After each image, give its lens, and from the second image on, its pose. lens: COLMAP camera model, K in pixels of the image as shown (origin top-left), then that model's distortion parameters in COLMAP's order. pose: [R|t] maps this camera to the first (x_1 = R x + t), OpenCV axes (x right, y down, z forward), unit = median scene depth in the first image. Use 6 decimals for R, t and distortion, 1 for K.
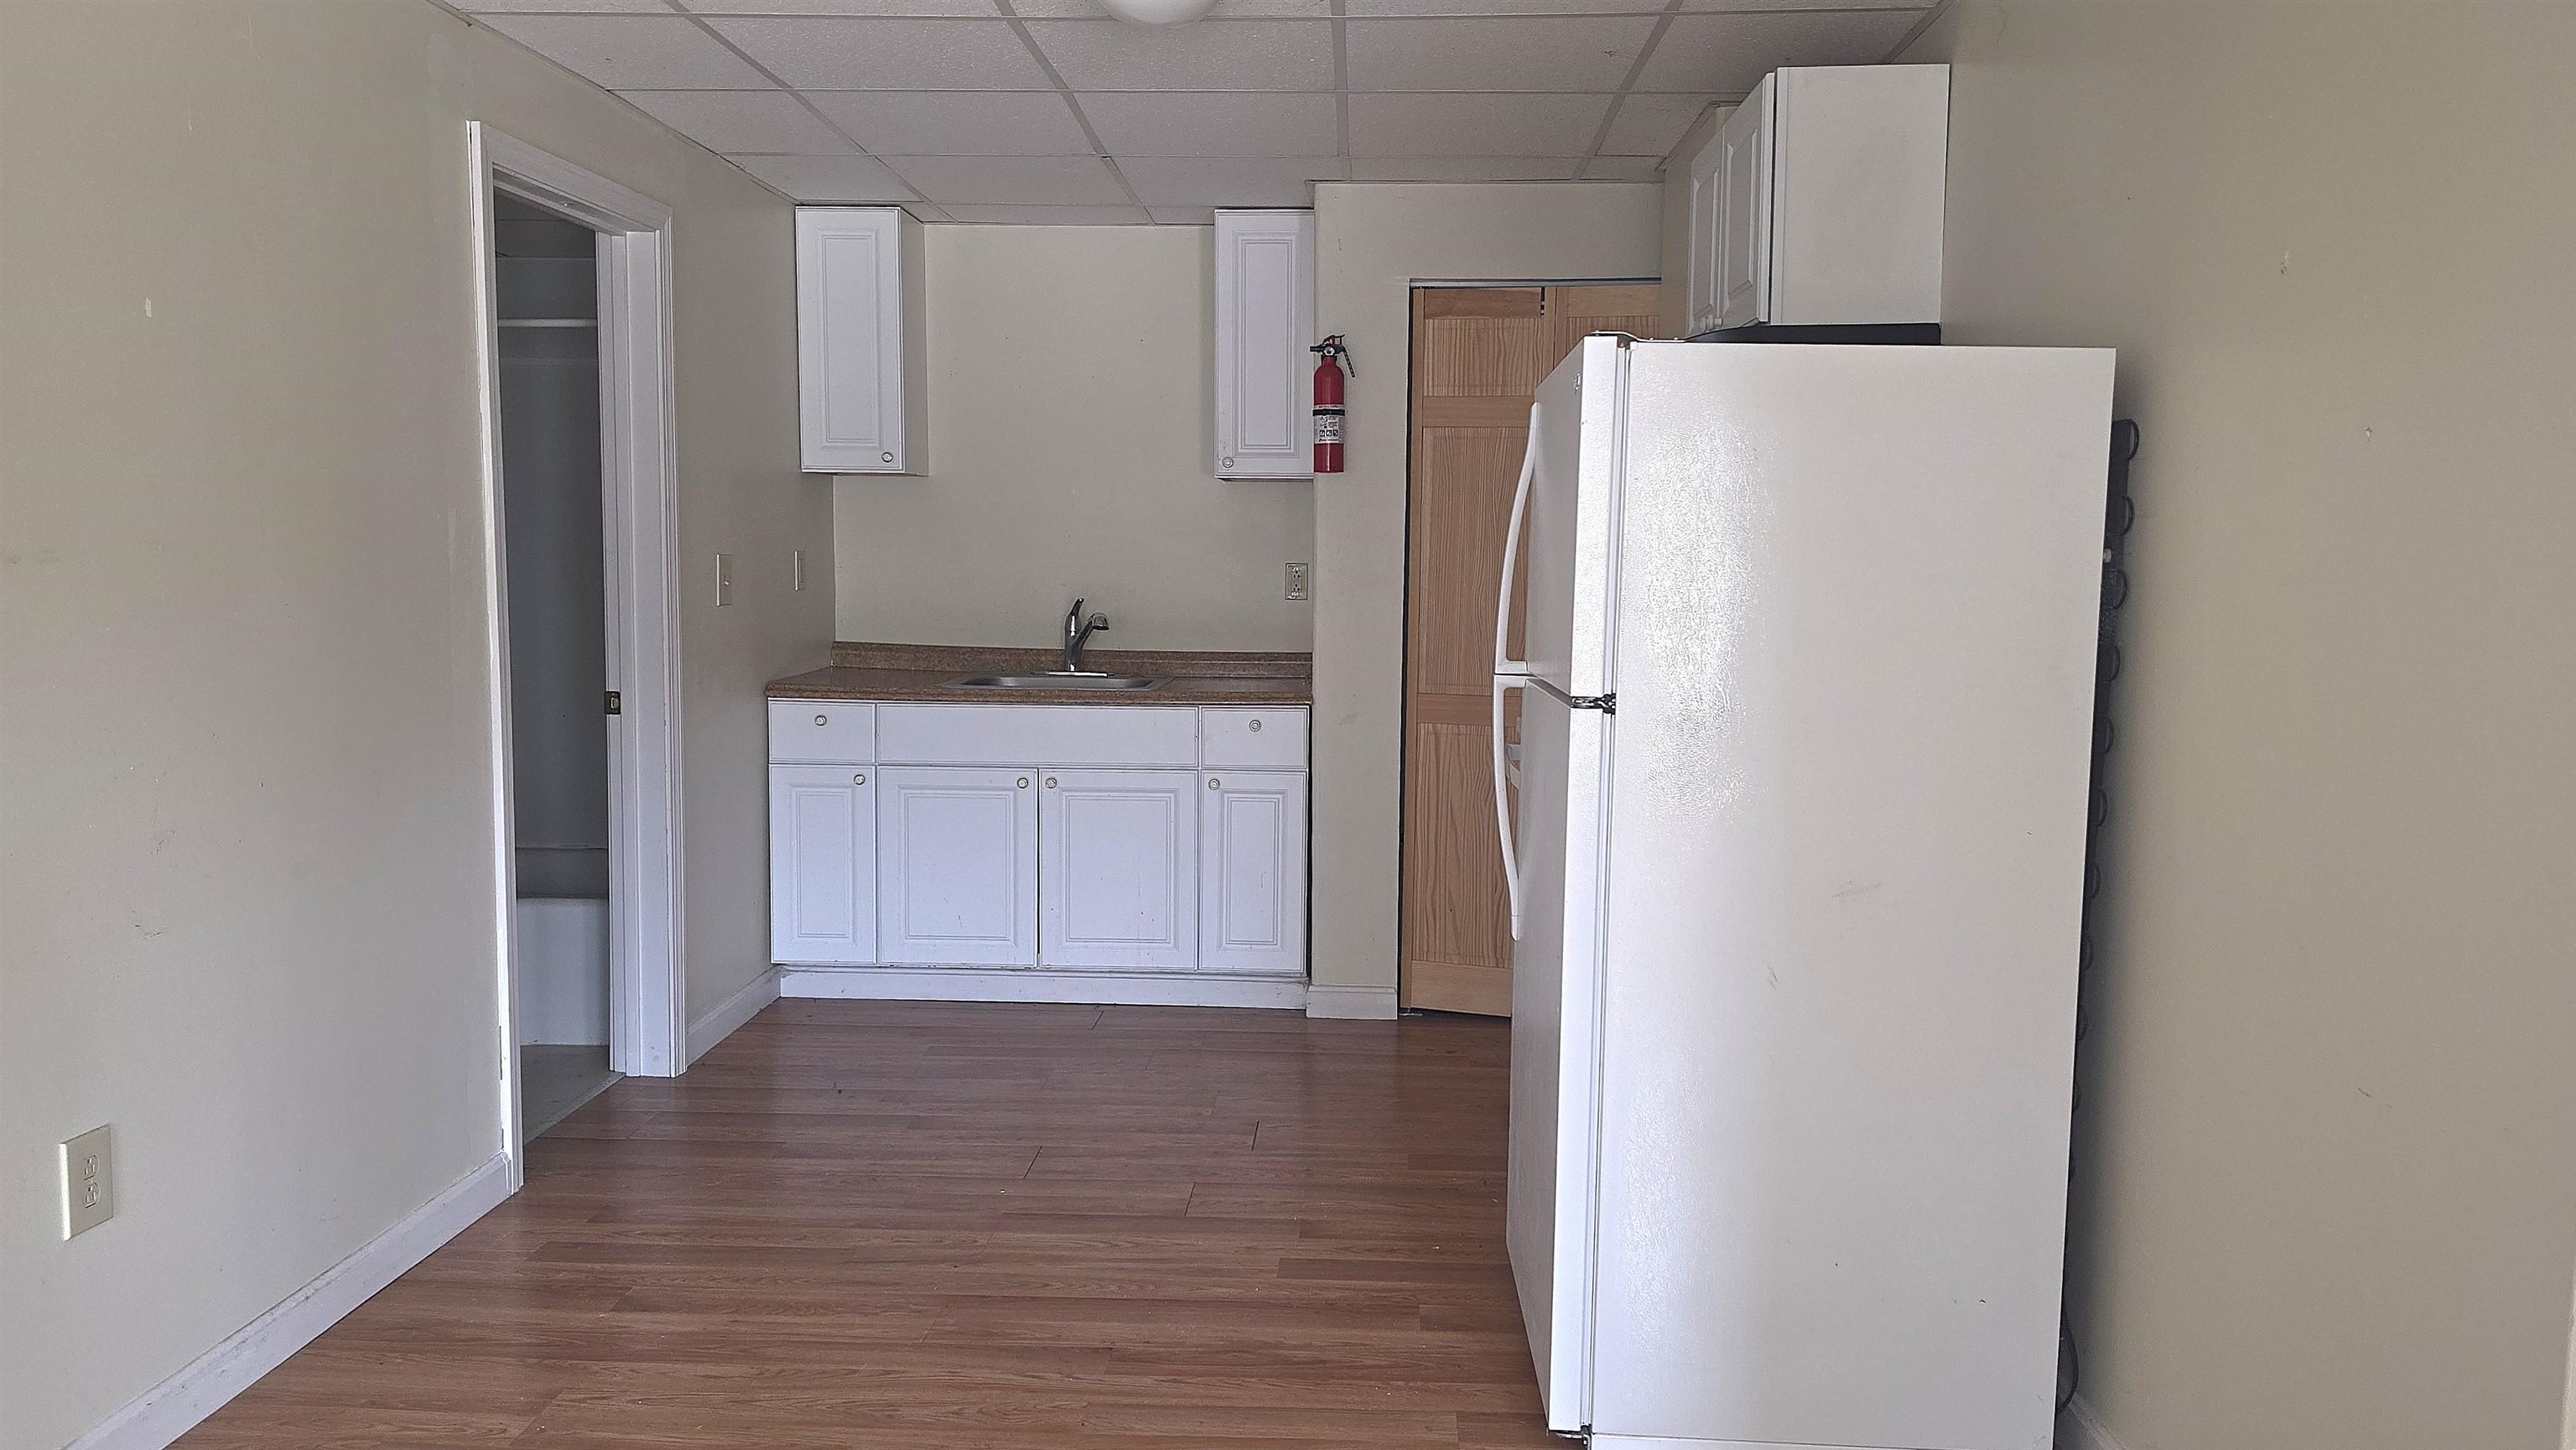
lens RADIAL K [[1817.2, 0, 1290.9], [0, 1817.2, 720.8], [0, 0, 1]] dist [0.039200, -0.053238]
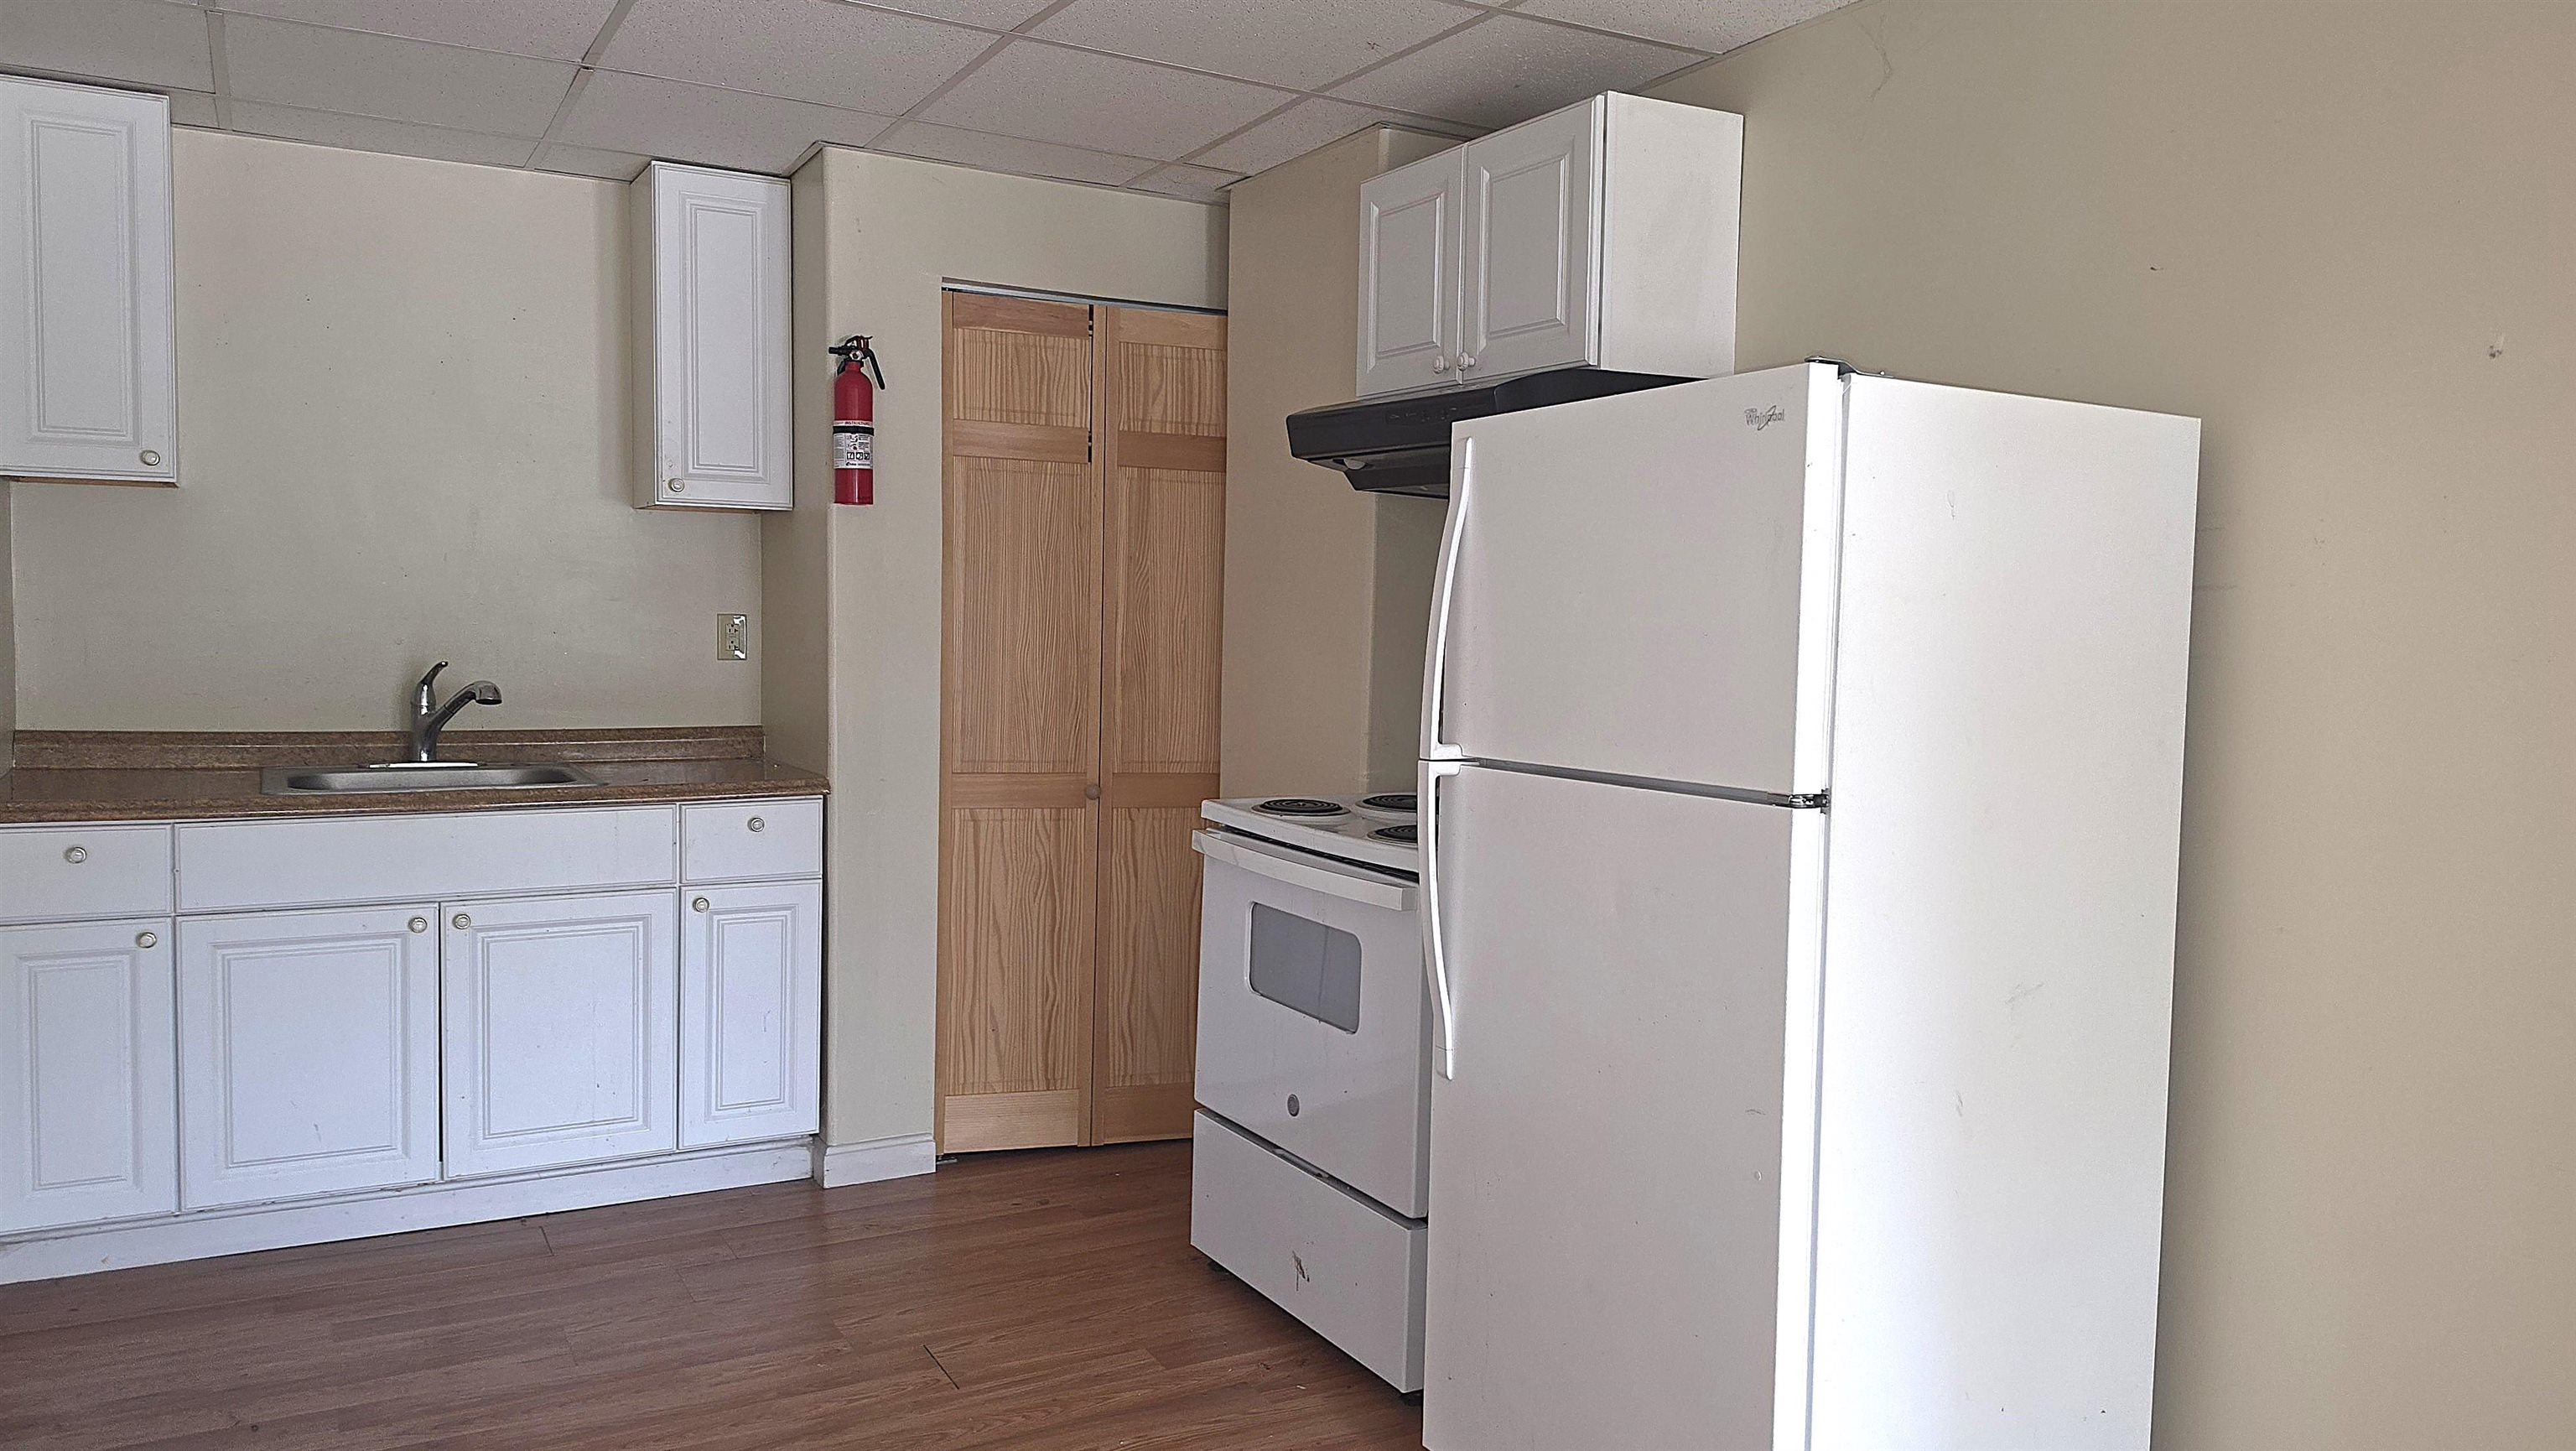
lens RADIAL K [[1817.3, 0, 1311.2], [0, 1817.3, 712.1], [0, 0, 1]] dist [0.039200, -0.053238]
pose [[0.841206, -0.023892, 0.540186, -0.239657], [0.039268, 0.999085, -0.016962, -0.022767], [-0.539287, 0.035481, 0.841374, 0.209700]]
